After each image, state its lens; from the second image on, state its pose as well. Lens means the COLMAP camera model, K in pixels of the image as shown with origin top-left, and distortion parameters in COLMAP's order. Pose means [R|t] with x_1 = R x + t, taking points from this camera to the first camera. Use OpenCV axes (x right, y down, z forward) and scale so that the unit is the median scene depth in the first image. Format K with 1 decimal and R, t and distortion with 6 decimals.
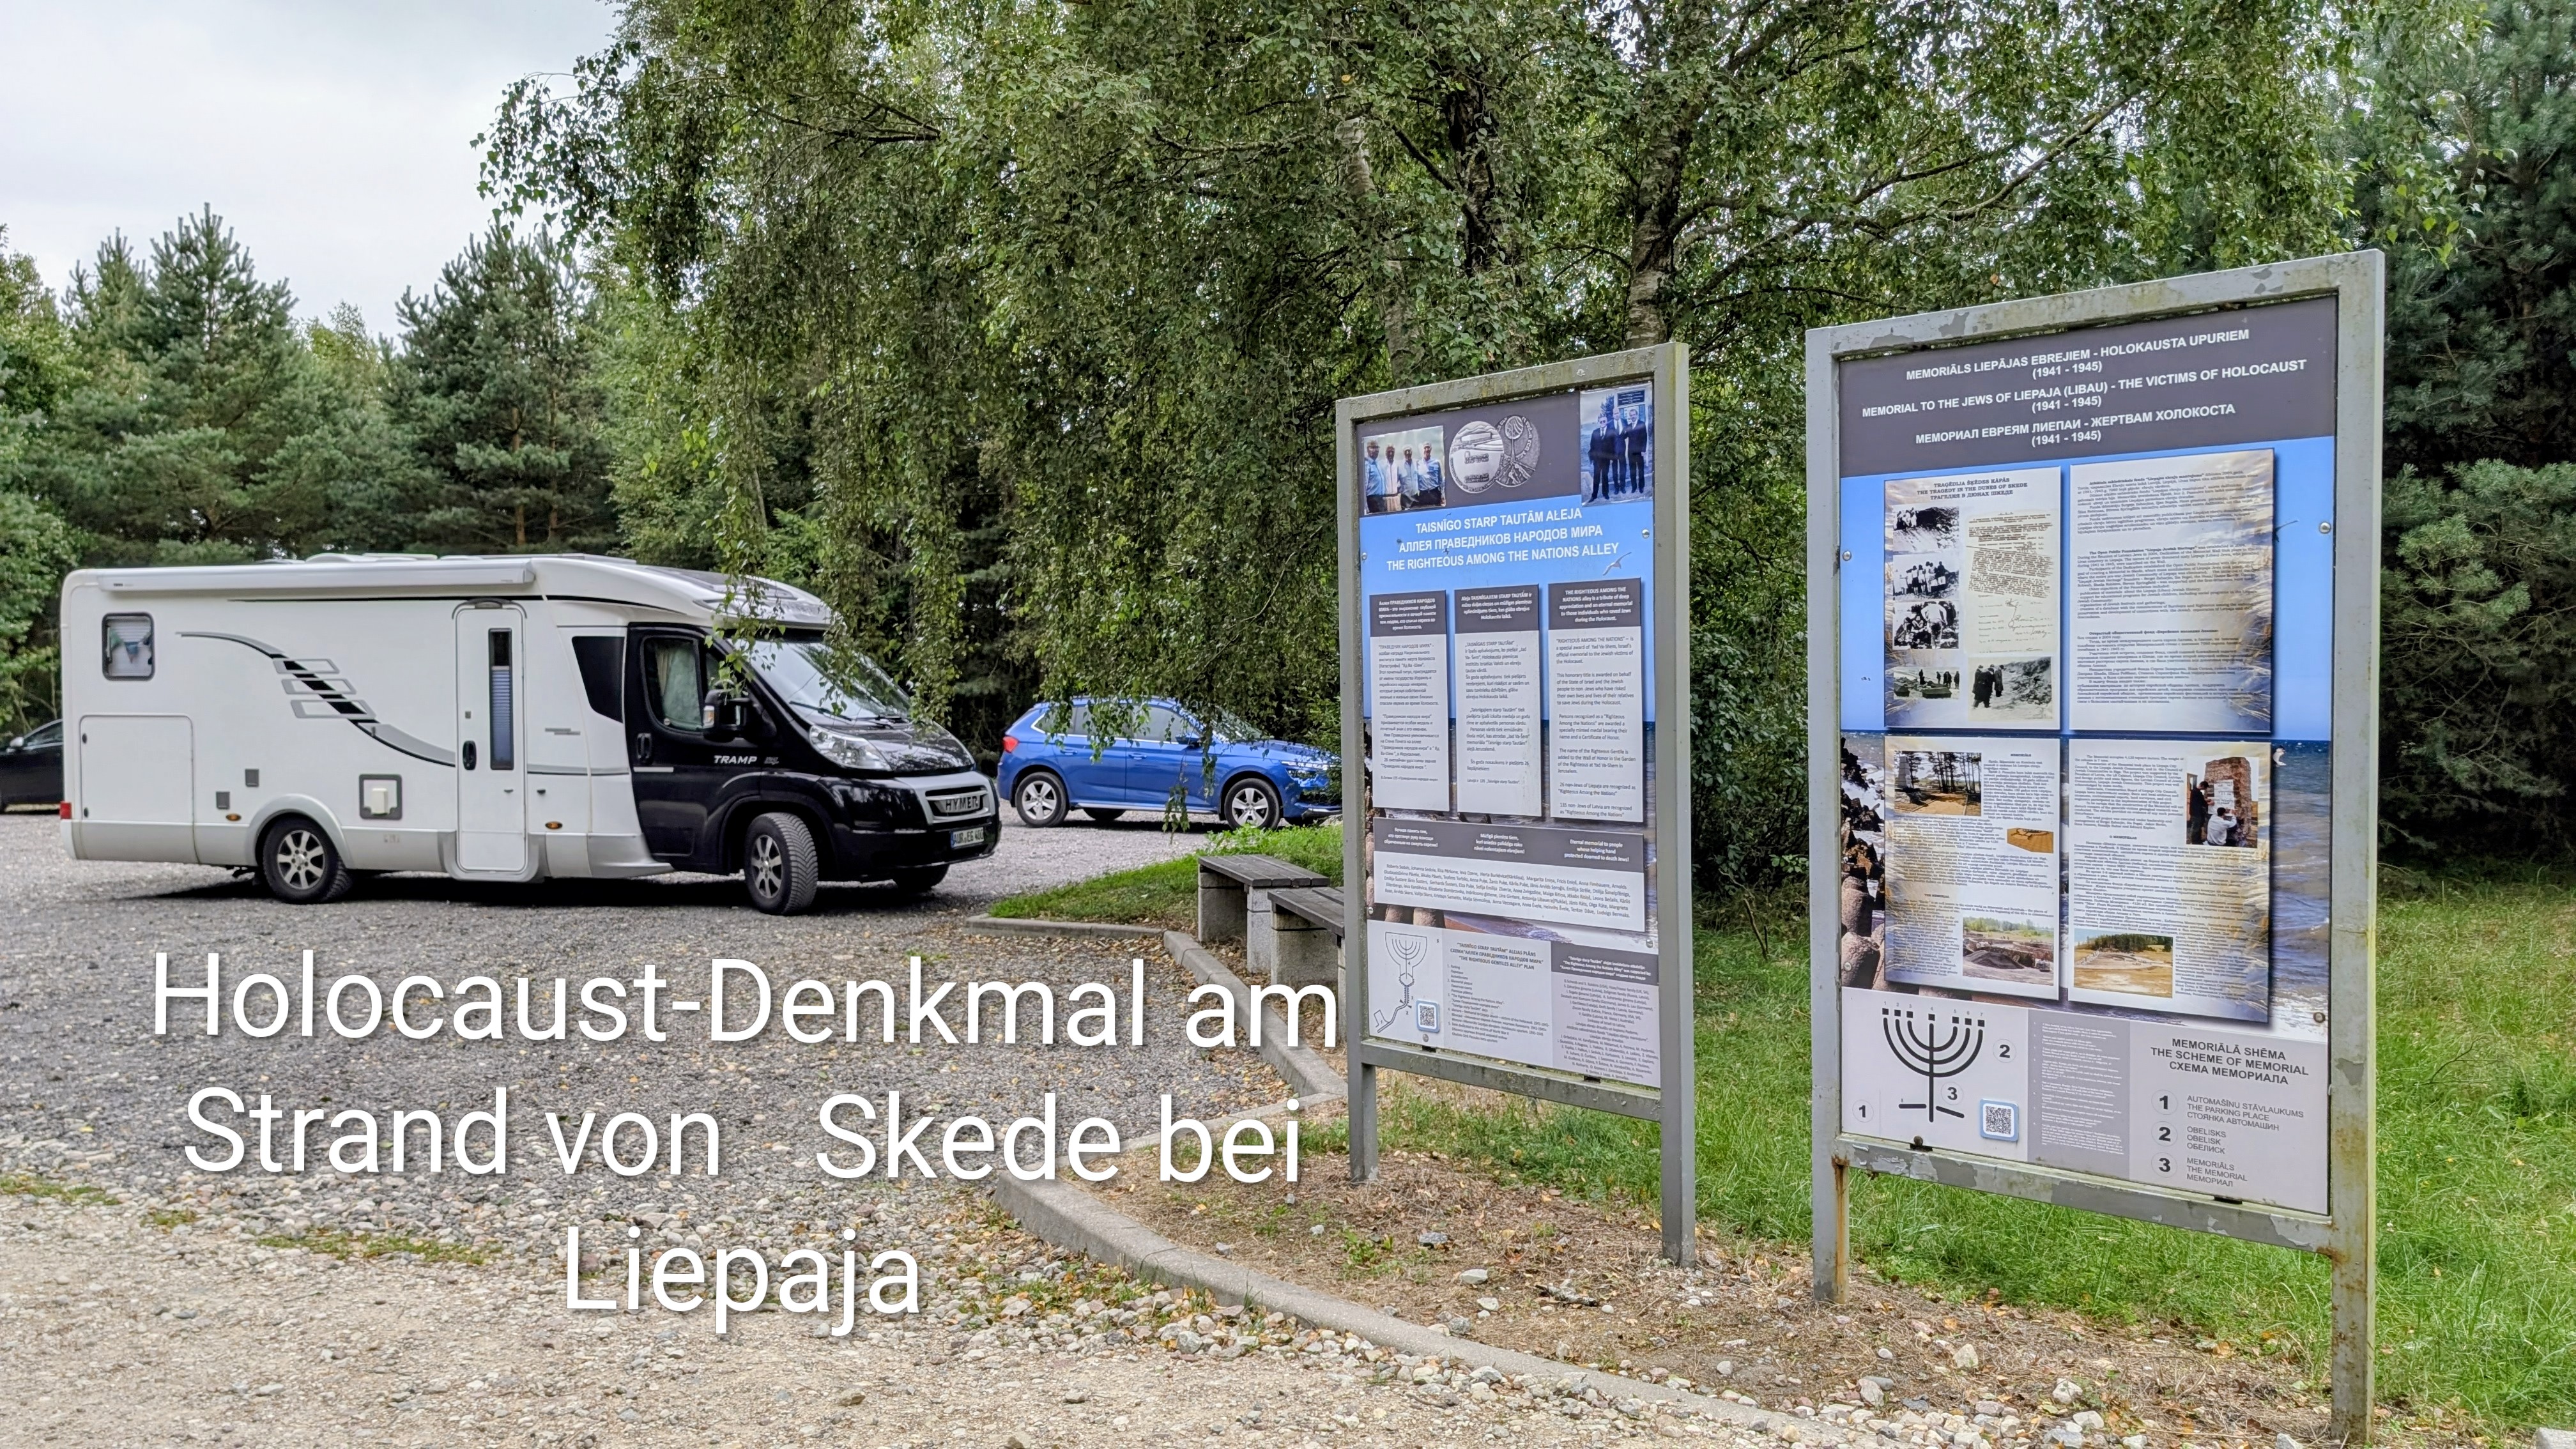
lens RADIAL K [[1889.4, 0, 1286.9], [0, 1889.4, 722.7], [0, 0, 1]] dist [0.023086, -0.010345]
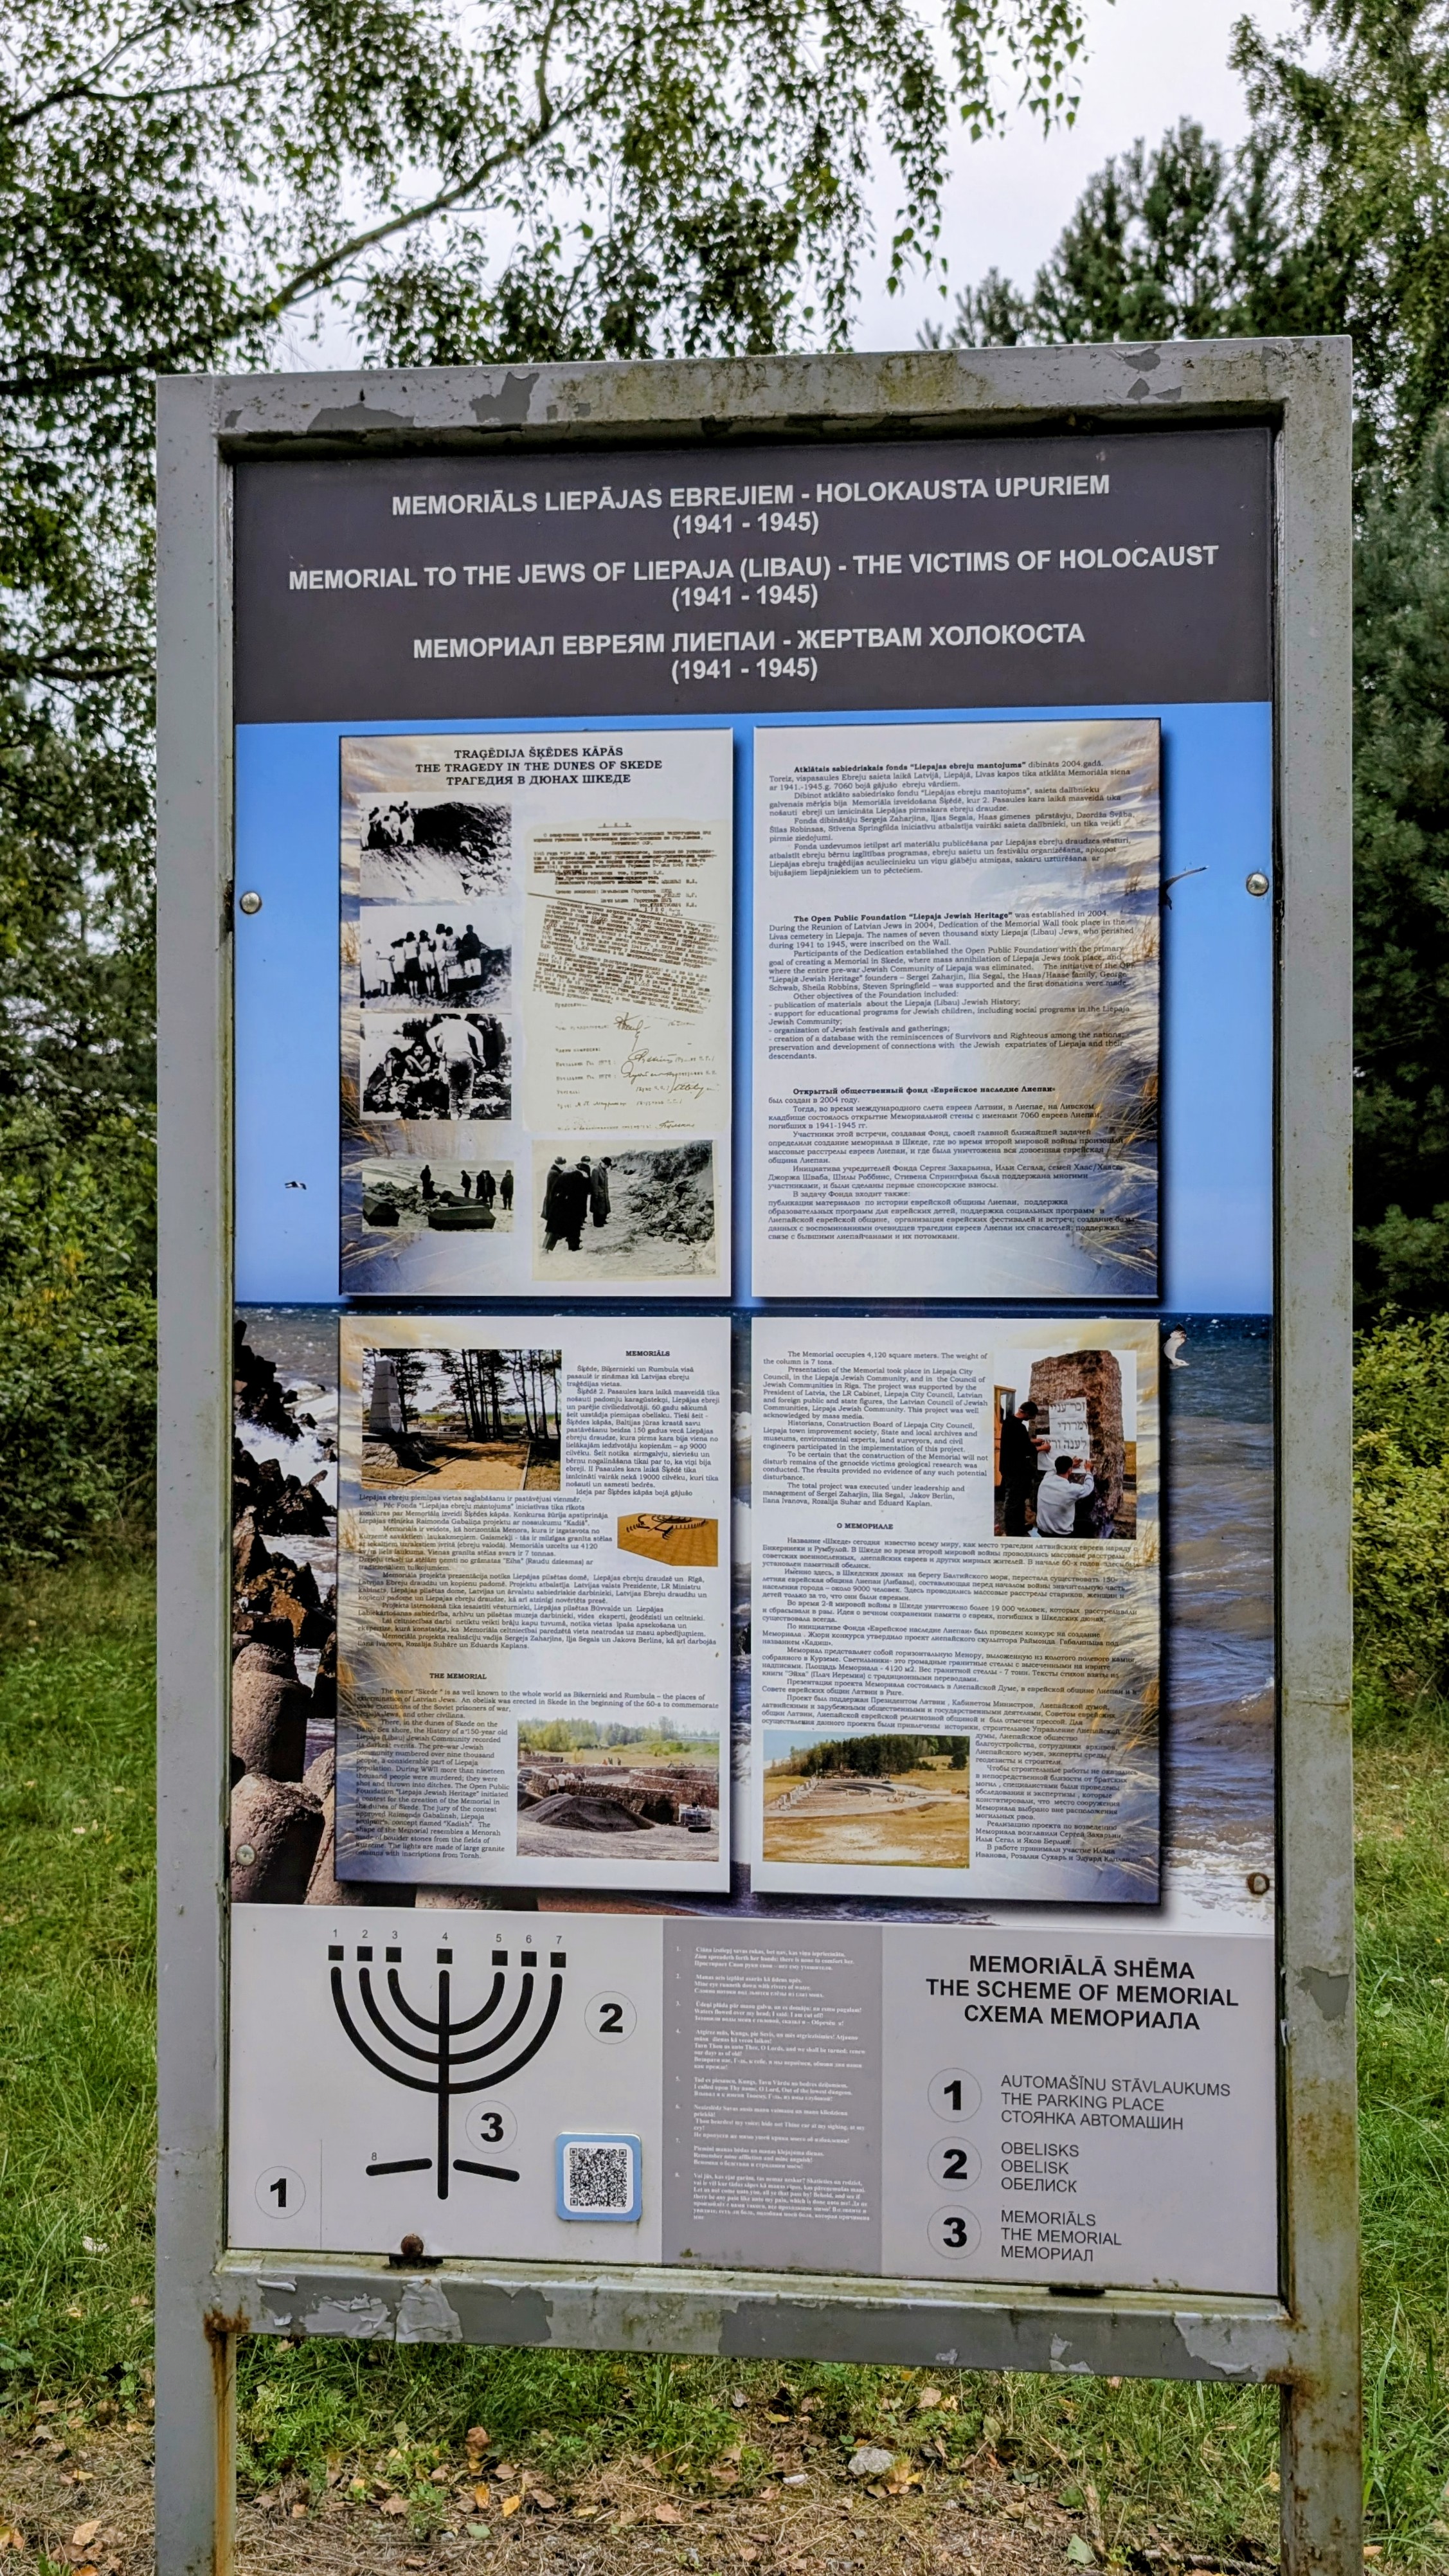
lens RADIAL K [[1889.3, 0, 717.9], [0, 1889.3, 1291.8], [0, 0, 1]] dist [0.023086, -0.010345]
pose [[0.783326, 0.018959, 0.621322, 0.119796], [0.005106, 0.999305, -0.036930, 0.019188], [-0.621591, 0.032100, 0.782684, 0.642654]]
